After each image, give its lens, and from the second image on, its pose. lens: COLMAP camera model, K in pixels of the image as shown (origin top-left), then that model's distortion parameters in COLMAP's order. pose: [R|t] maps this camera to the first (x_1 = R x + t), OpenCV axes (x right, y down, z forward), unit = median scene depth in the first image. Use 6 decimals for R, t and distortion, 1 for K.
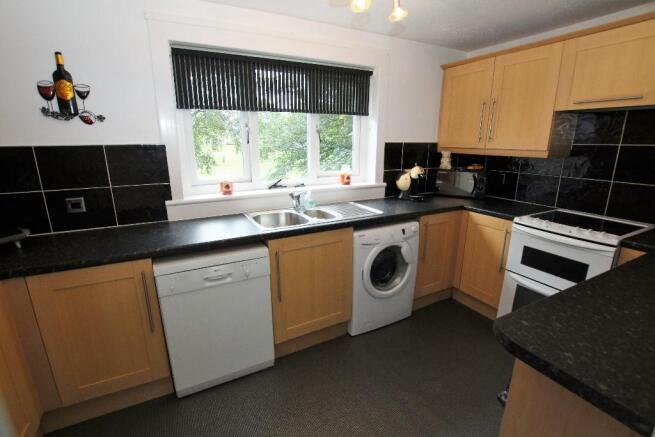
lens RADIAL K [[313.1, 0, 330.0], [0, 313.1, 217.4], [0, 0, 1]] dist [-0.005349, 0.000076]
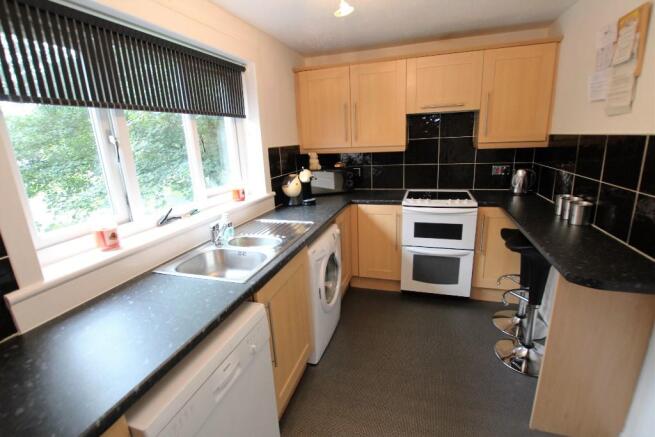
lens RADIAL K [[313.1, 0, 328.5], [0, 313.1, 219.1], [0, 0, 1]] dist [-0.005349, 0.000076]
pose [[0.715790, -0.211511, 0.665513, -0.357021], [0.217209, 0.973187, 0.075677, -0.072386], [-0.663676, 0.090386, 0.742540, 0.243242]]
